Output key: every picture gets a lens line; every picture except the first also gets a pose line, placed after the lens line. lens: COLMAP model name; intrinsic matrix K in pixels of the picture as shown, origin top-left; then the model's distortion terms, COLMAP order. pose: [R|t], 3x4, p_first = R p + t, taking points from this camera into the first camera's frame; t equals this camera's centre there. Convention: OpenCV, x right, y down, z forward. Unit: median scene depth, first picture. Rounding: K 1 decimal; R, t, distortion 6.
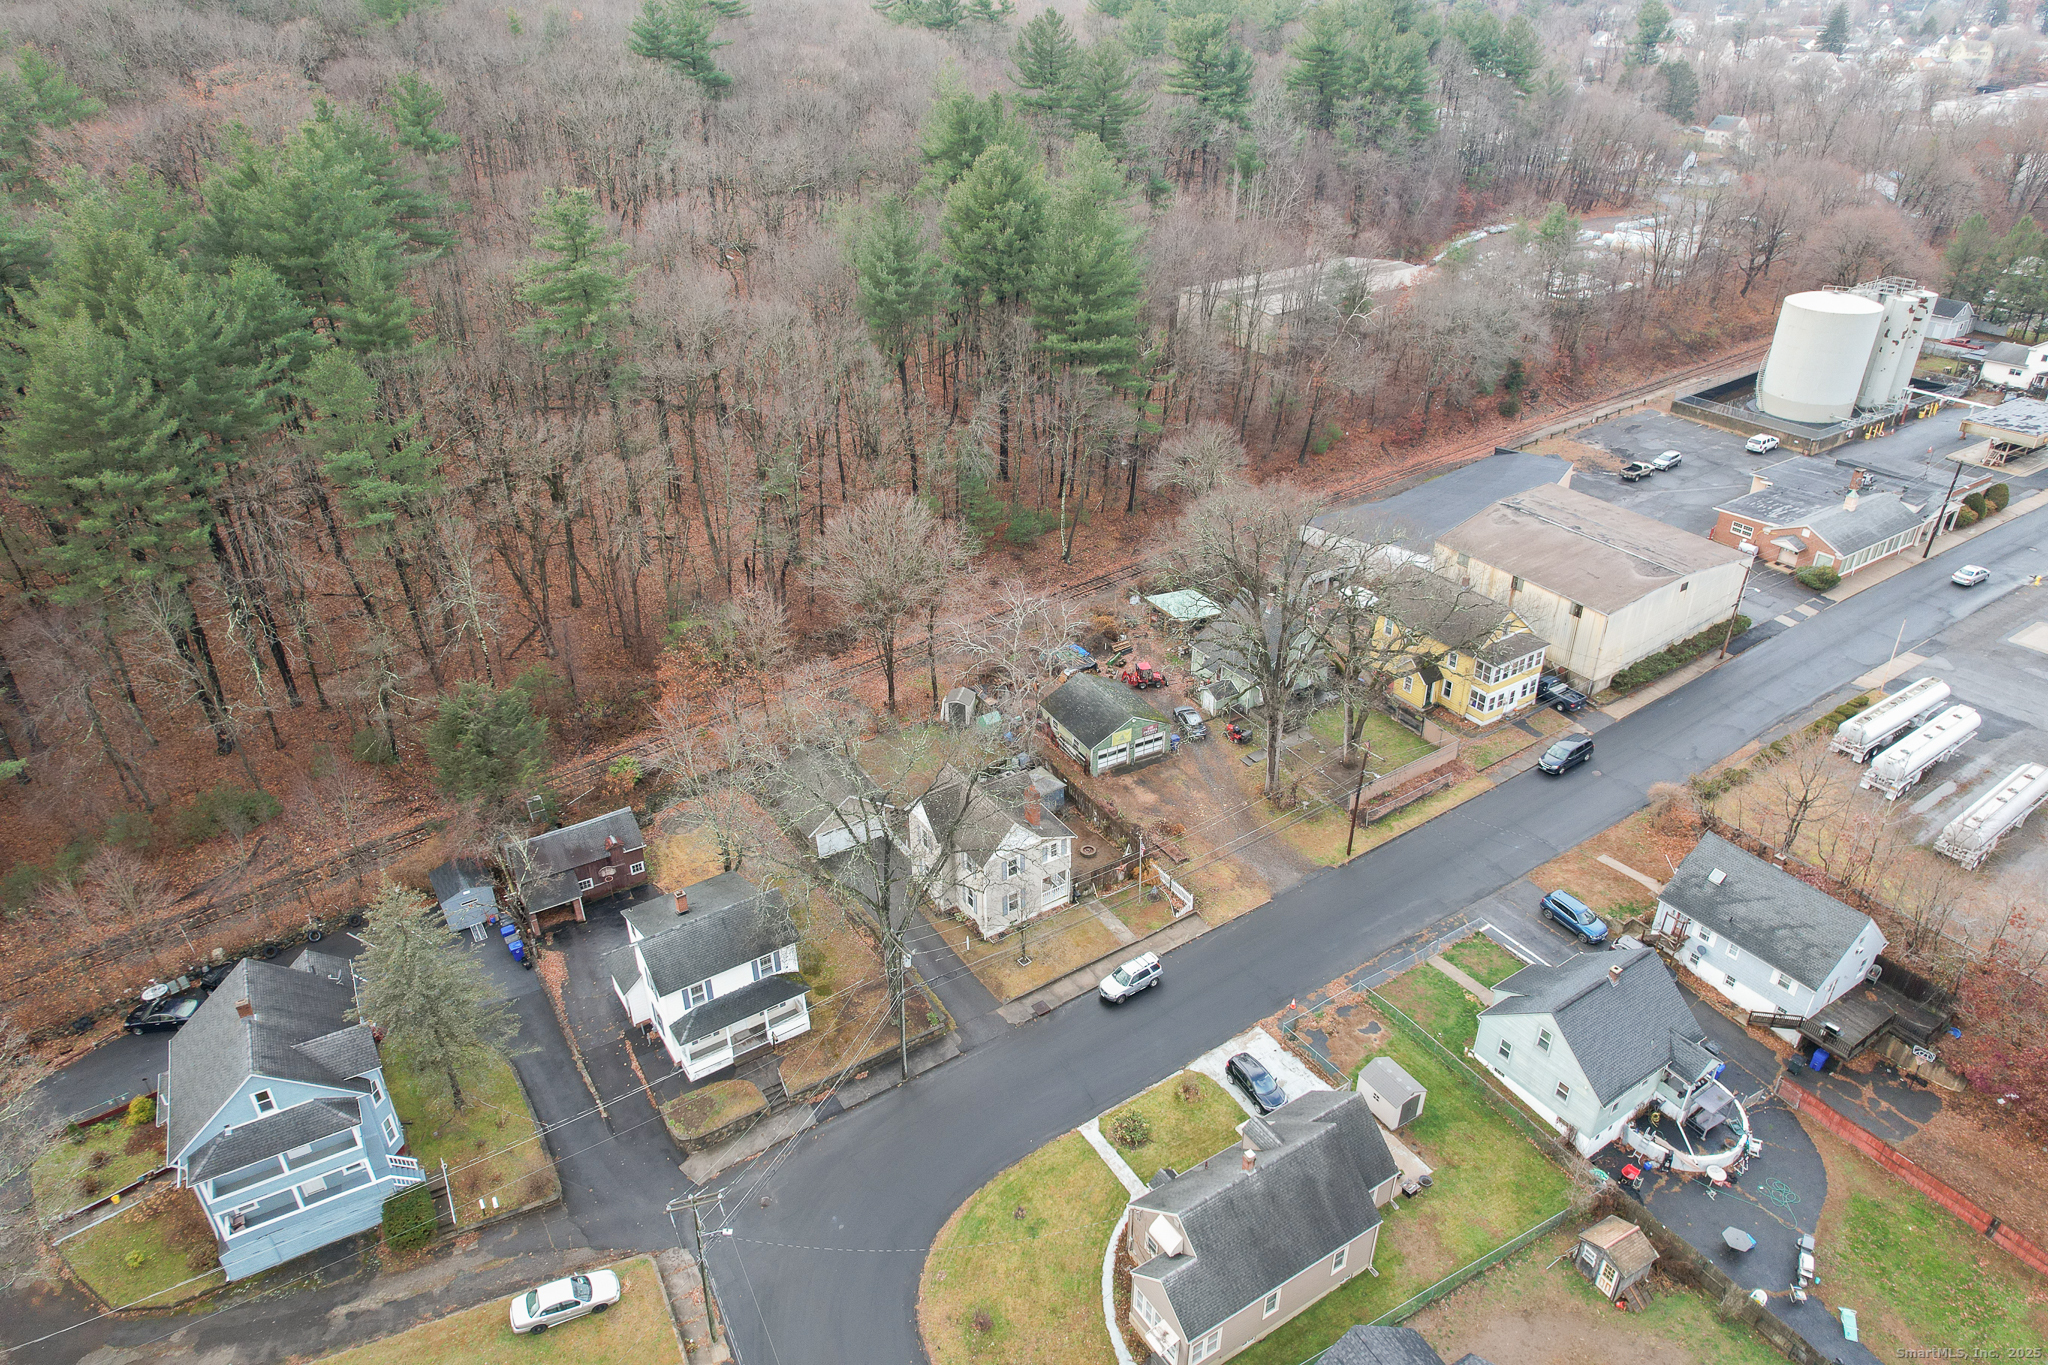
lens RADIAL K [[1306.8, 0, 1030.4], [0, 1306.8, 683.7], [0, 0, 1]] dist [-0.079701, 0.073634]
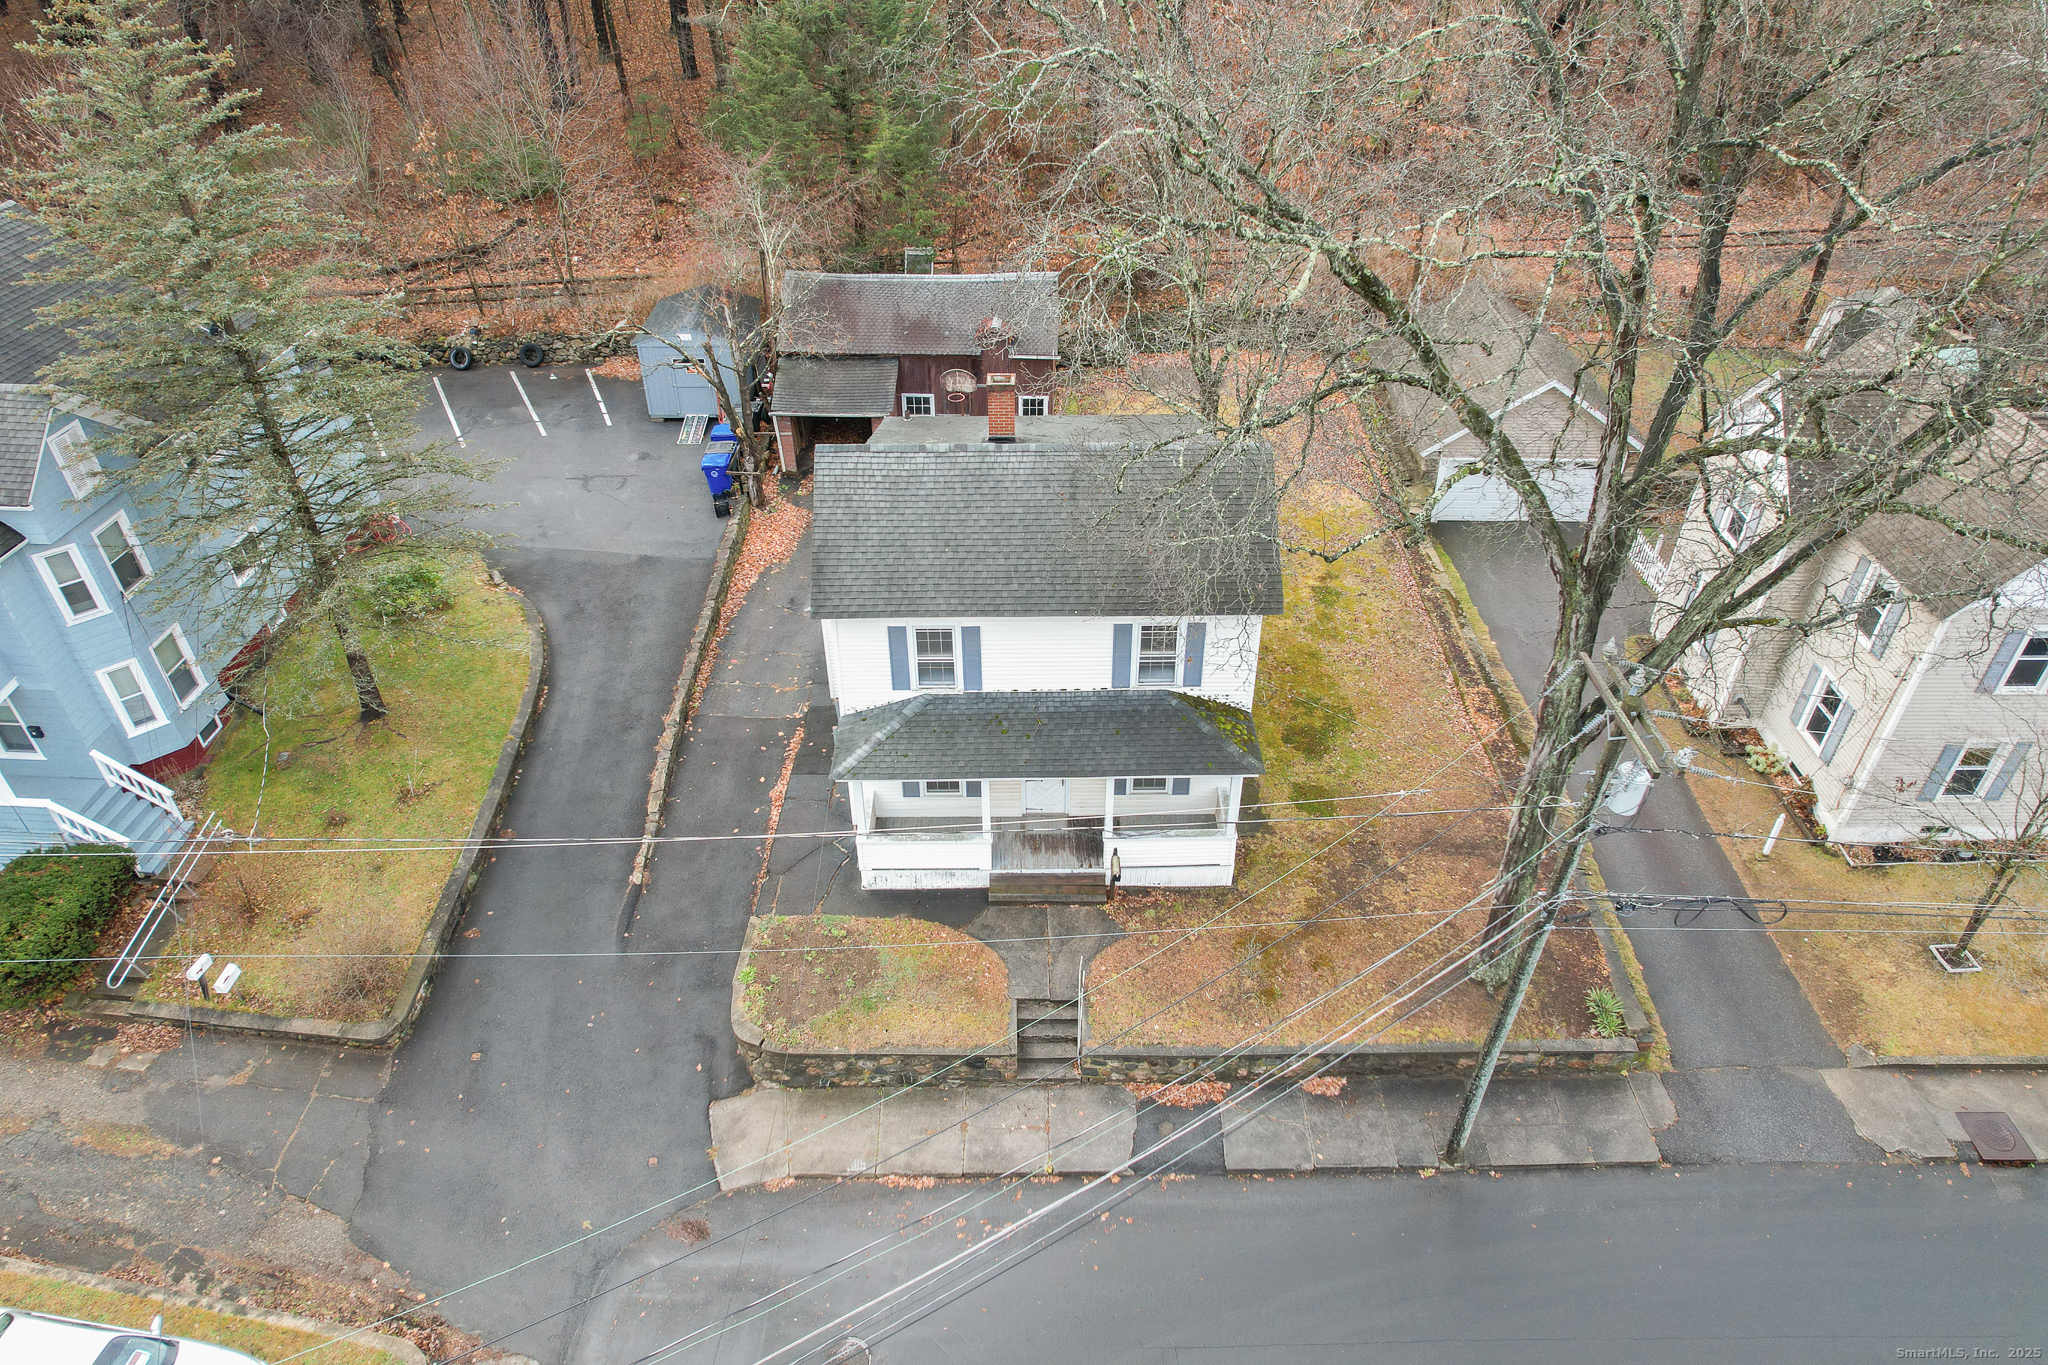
lens RADIAL K [[1306.8, 0, 1030.4], [0, 1306.8, 683.7], [0, 0, 1]] dist [-0.079701, 0.073634]
pose [[0.834786, 0.335842, -0.436281, -0.084887], [-0.276735, 0.940985, 0.194847, 0.168693], [0.475972, -0.041921, 0.878461, 0.694511]]
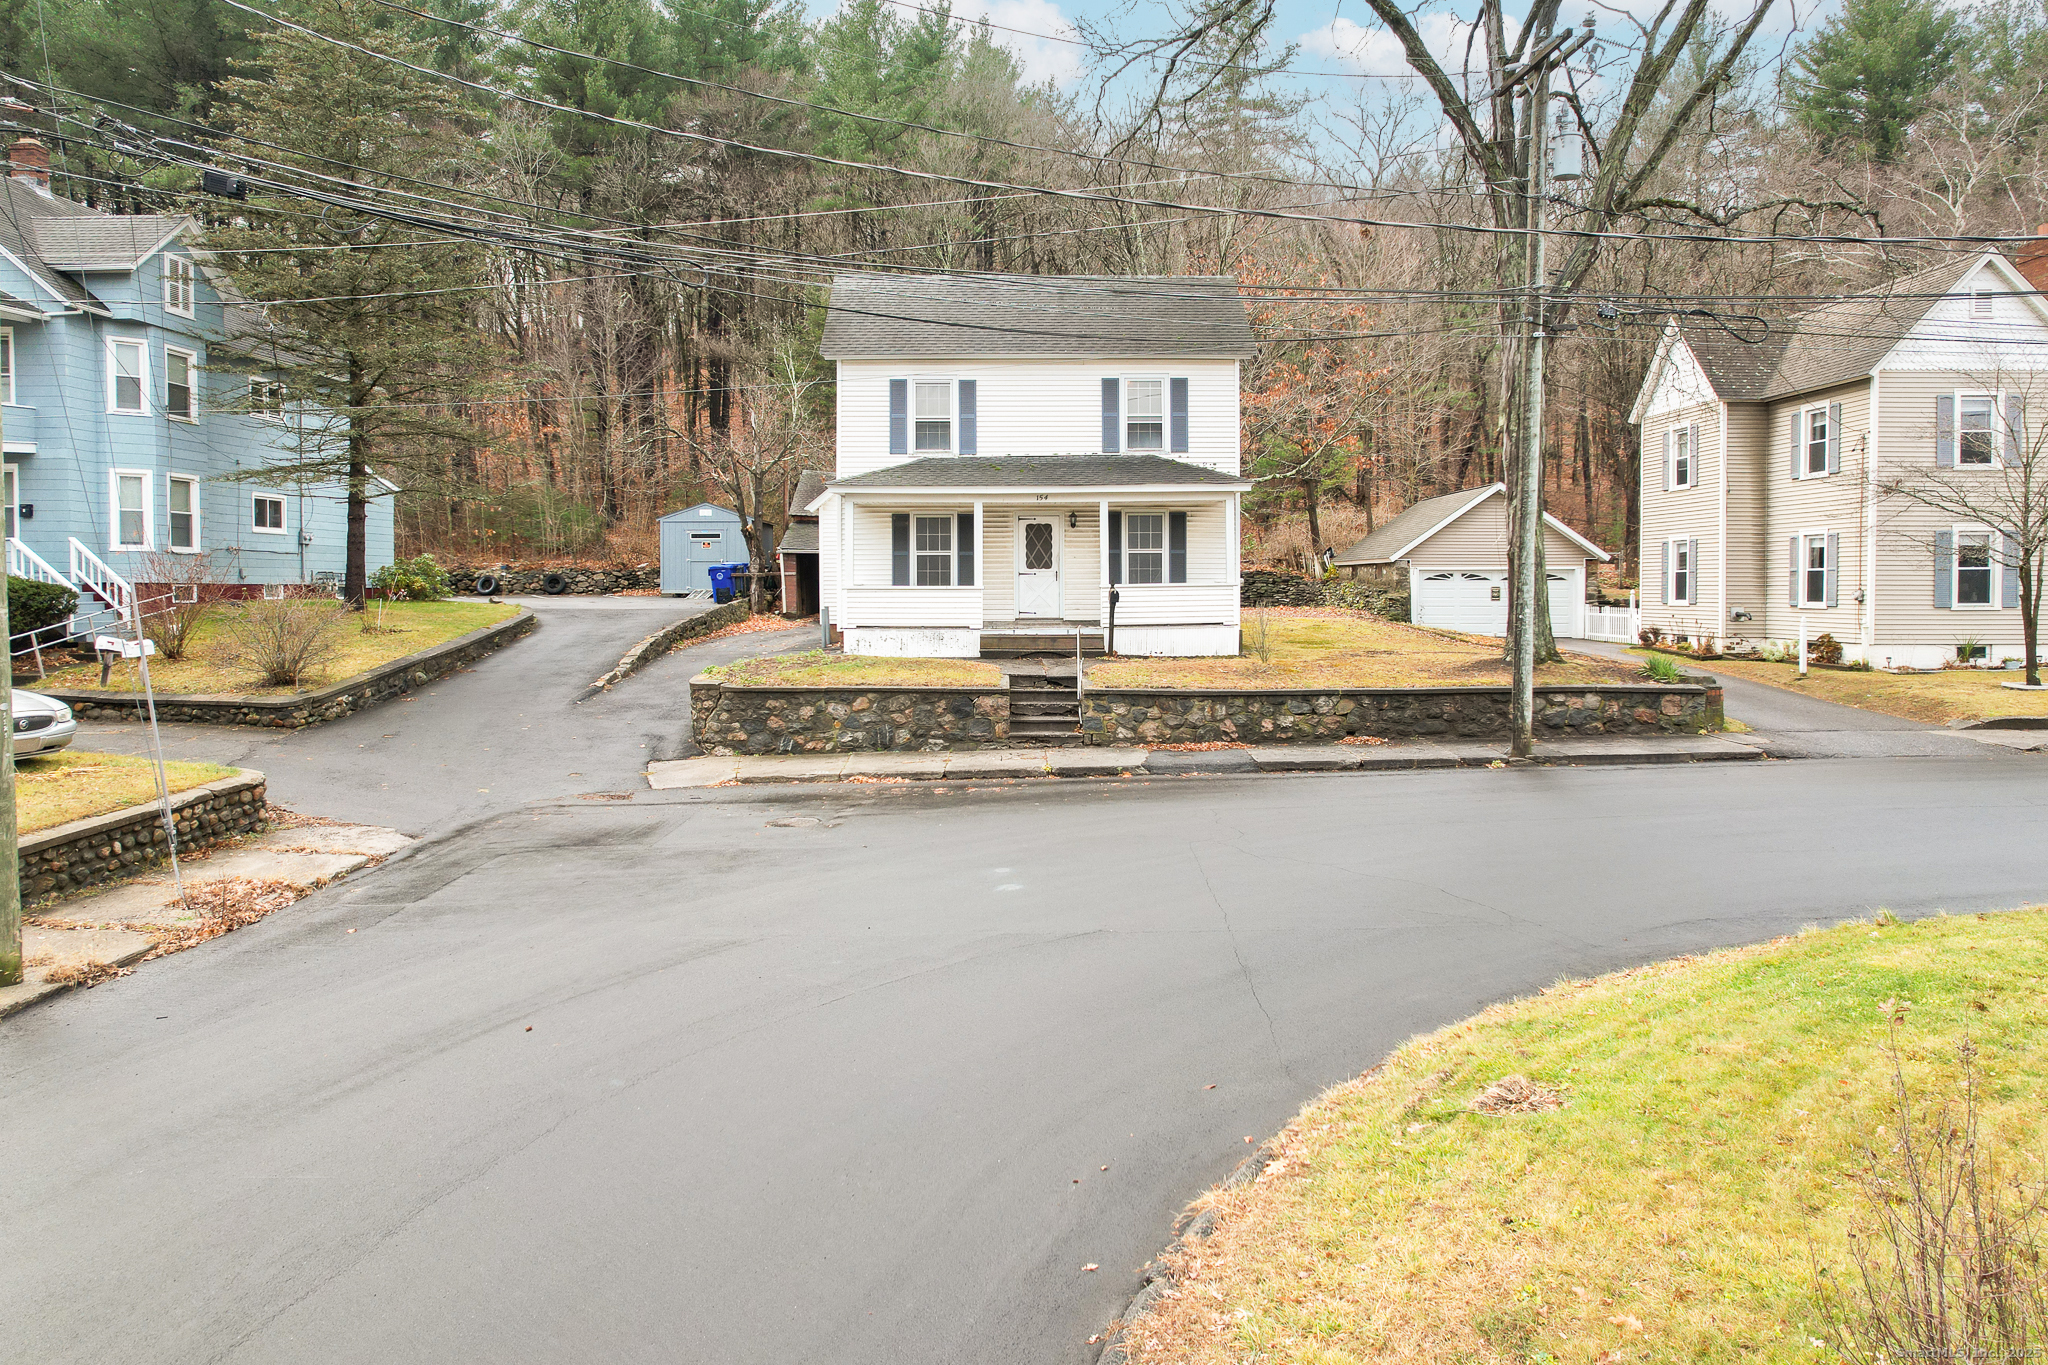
lens RADIAL K [[1316.0, 0, 1024.0], [0, 1316.0, 682.5], [0, 0, 1]] dist [-0.034287, -0.001057]
pose [[0.839596, 0.032107, -0.542262, -0.039890], [-0.277209, 0.883809, -0.376879, 0.416964], [0.467156, 0.466746, 0.750942, 0.754280]]
